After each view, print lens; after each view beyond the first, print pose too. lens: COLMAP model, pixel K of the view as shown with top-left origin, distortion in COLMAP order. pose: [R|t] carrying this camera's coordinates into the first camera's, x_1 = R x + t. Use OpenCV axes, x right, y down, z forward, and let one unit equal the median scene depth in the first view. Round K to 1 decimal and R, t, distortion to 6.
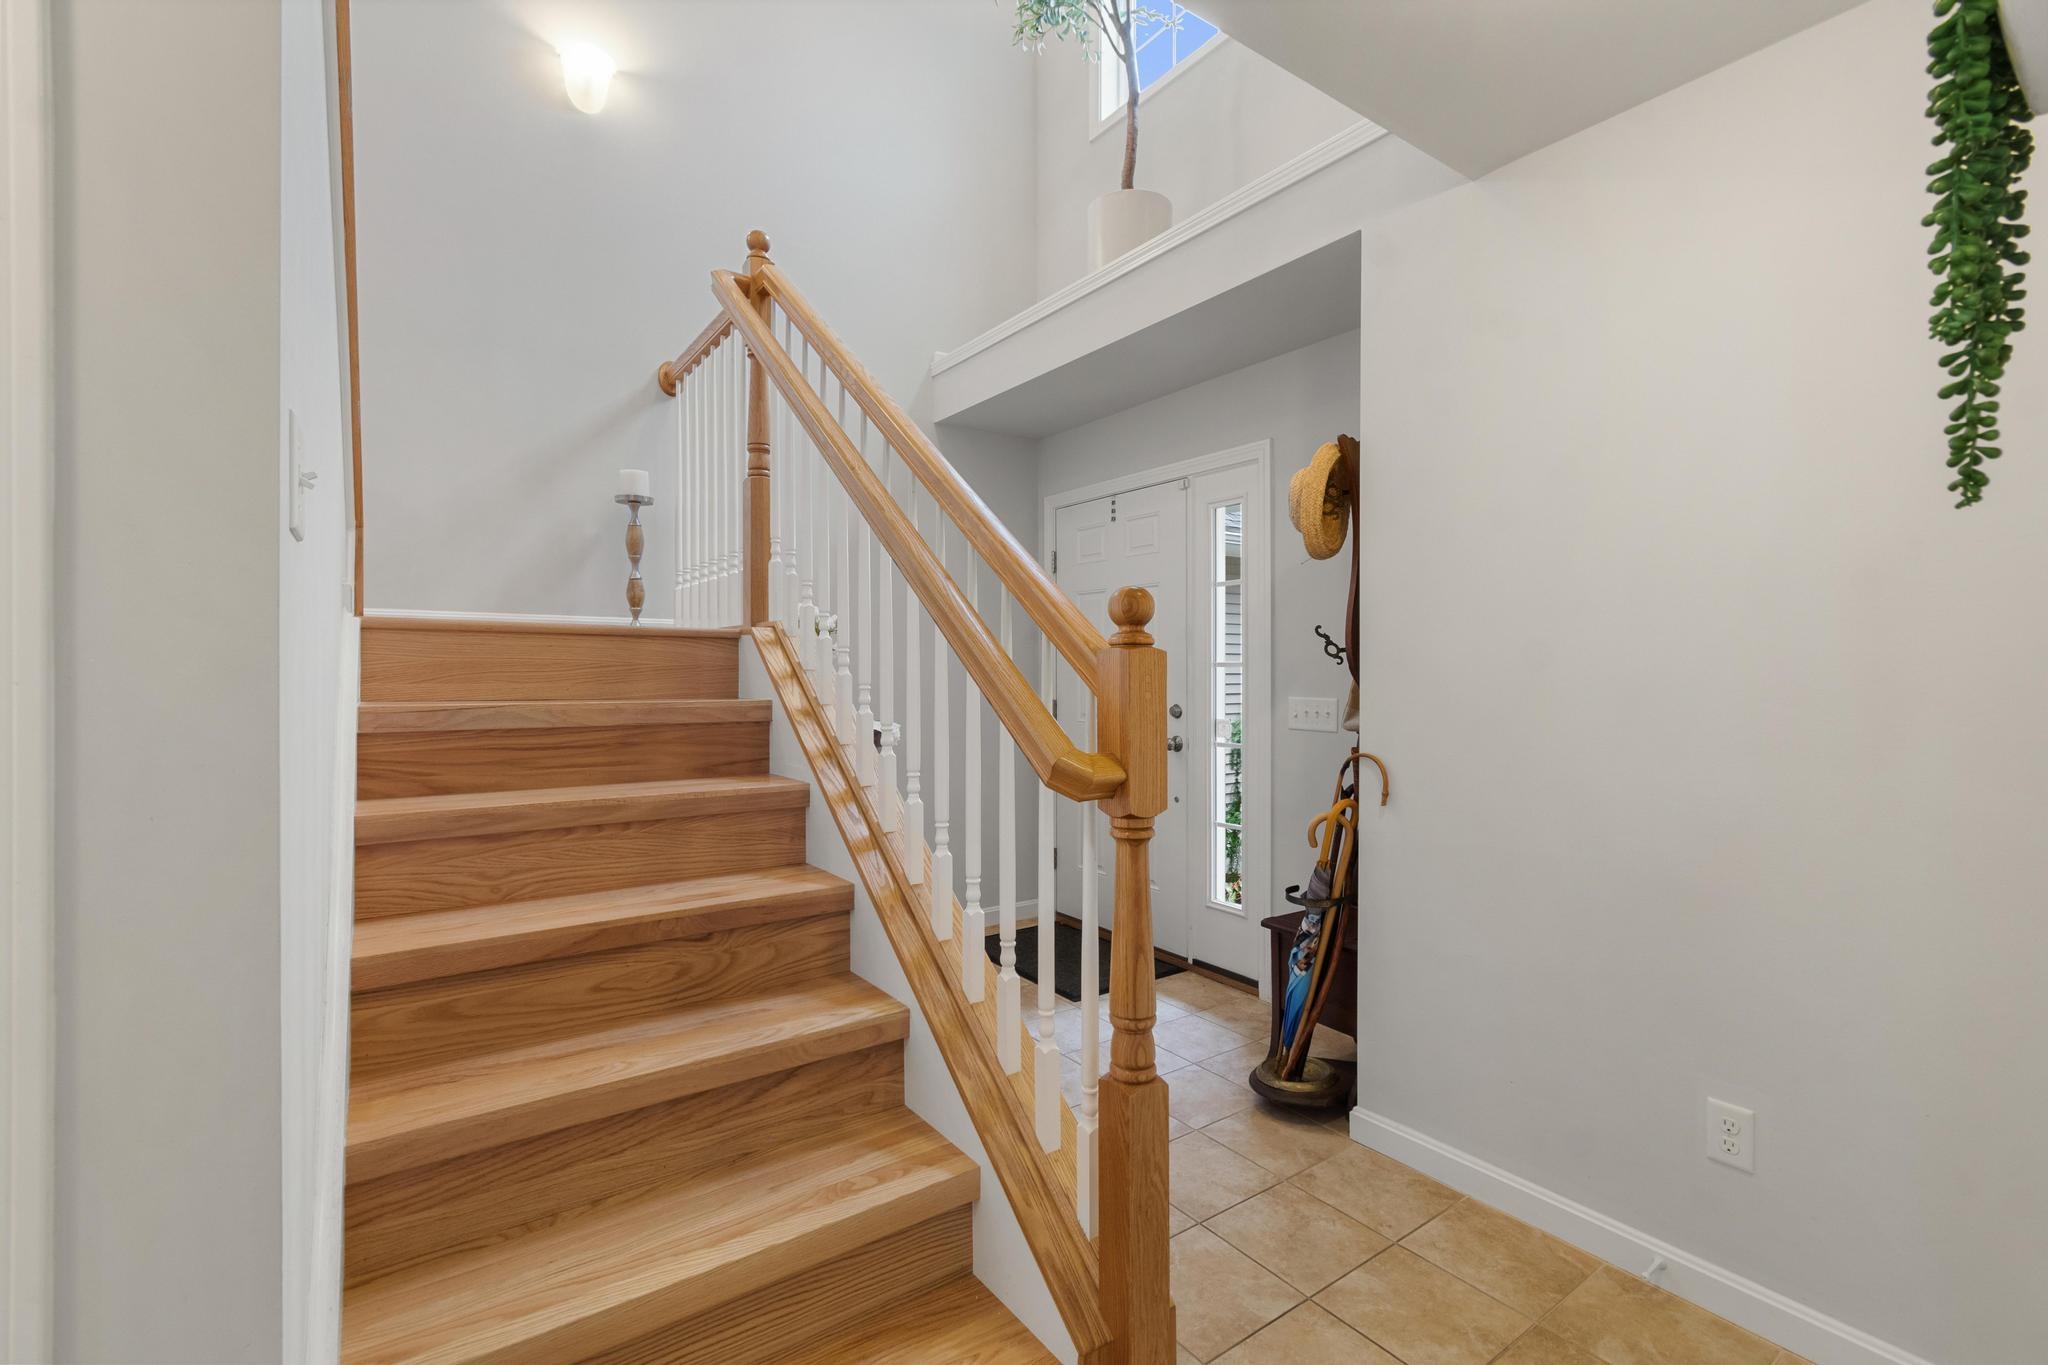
lens RADIAL K [[907.5, 0, 1033.3], [0, 907.5, 697.3], [0, 0, 1]] dist [0.002318, -0.000253]
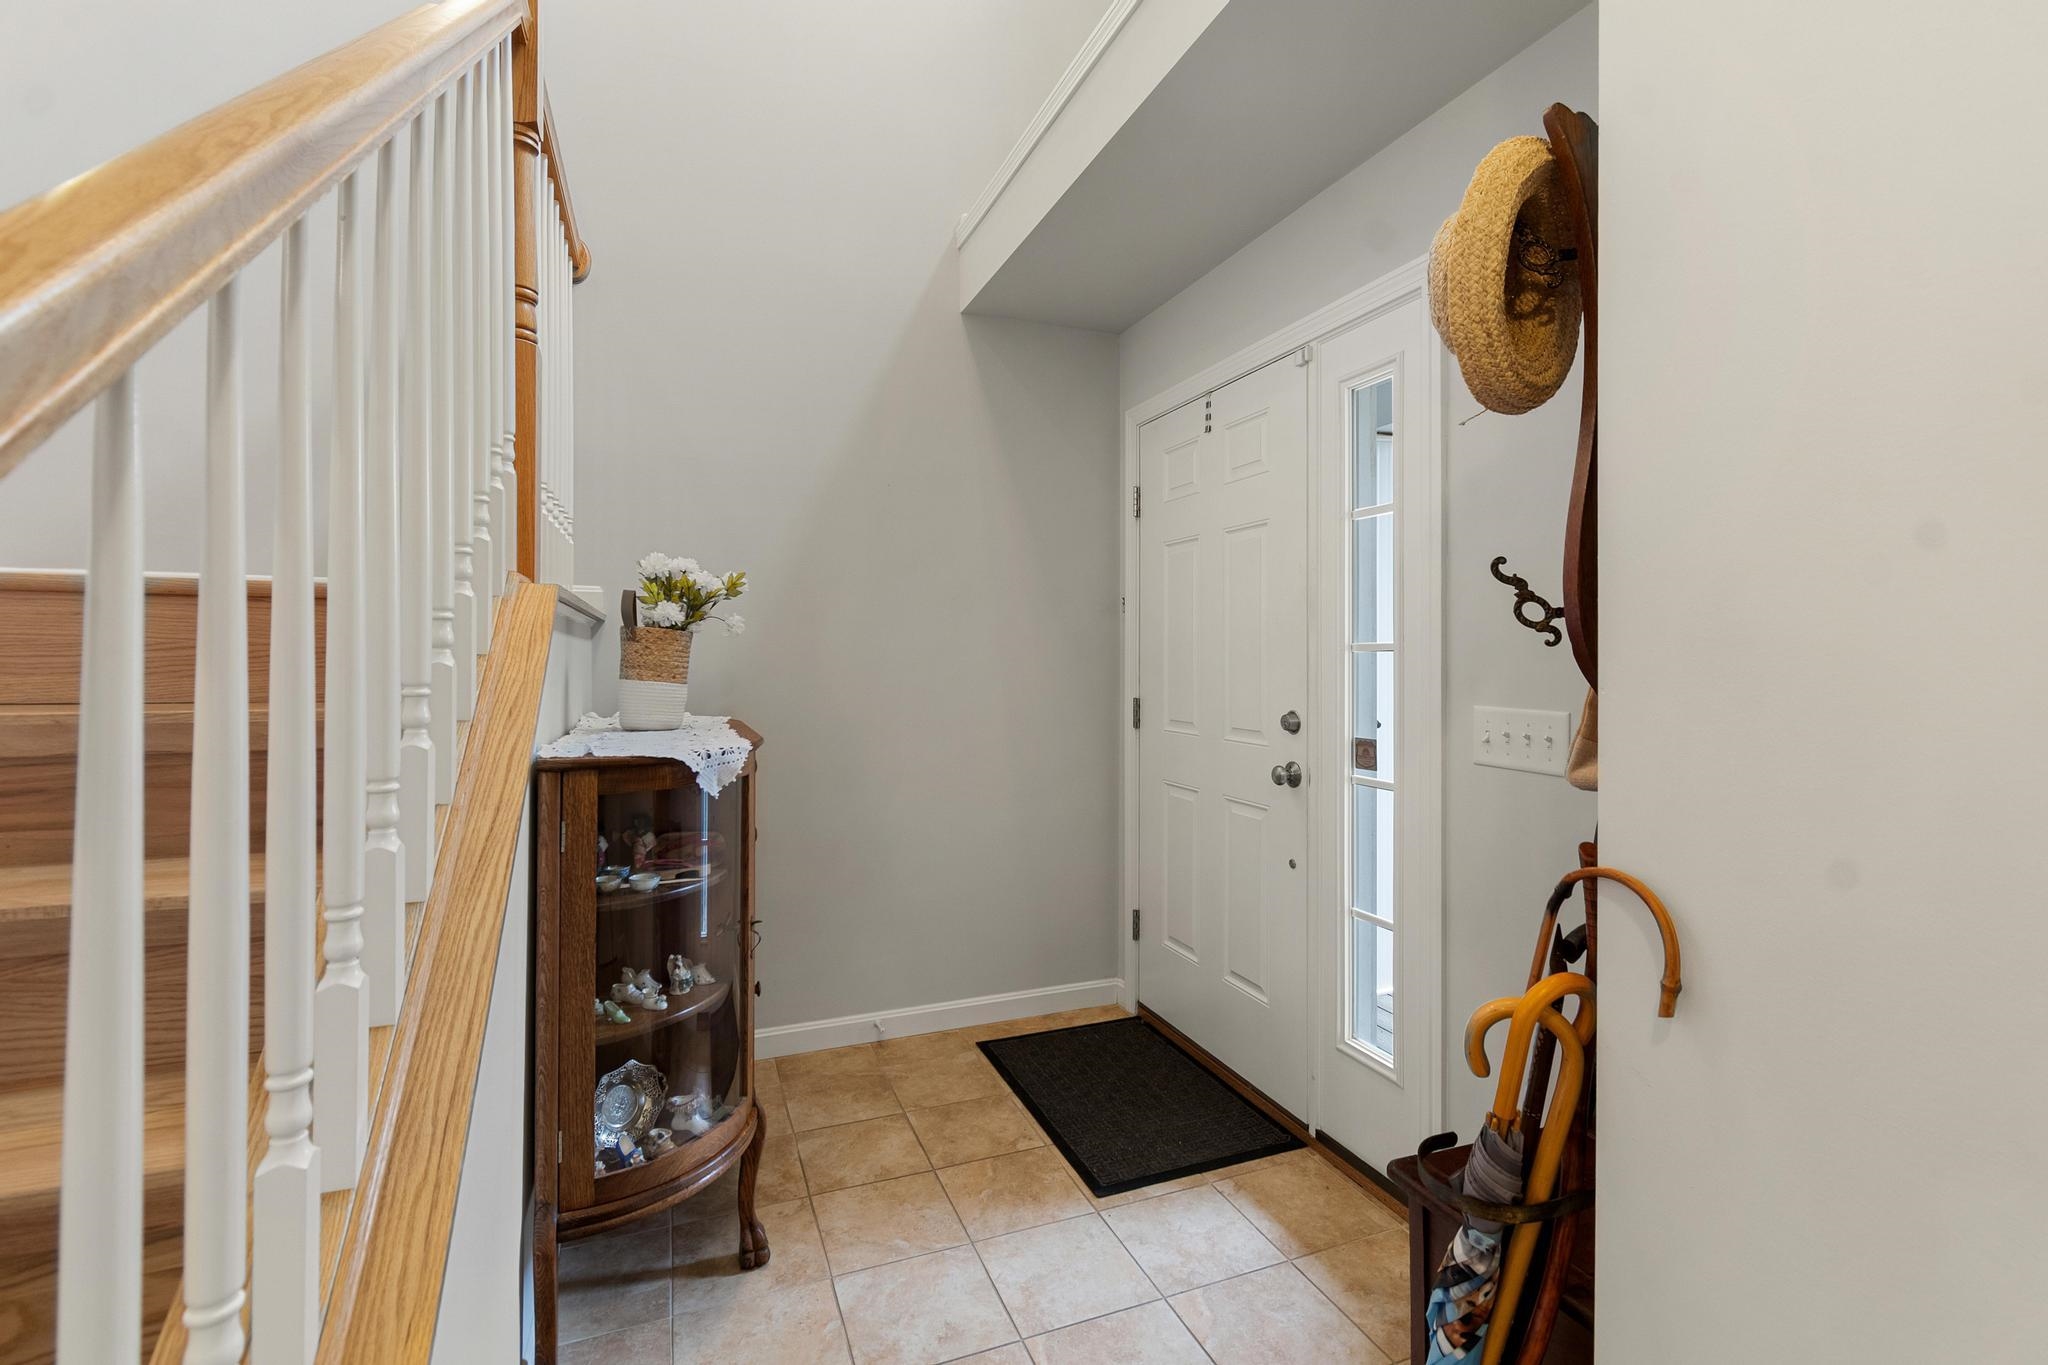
lens RADIAL K [[916.6, 0, 1030.1], [0, 916.6, 665.1], [0, 0, 1]] dist [0.001227, -0.000319]
pose [[0.970332, 0.005163, -0.241722, 0.204289], [-0.009610, 0.999805, -0.017223, -0.017116], [0.241586, 0.019035, 0.970193, 0.521669]]
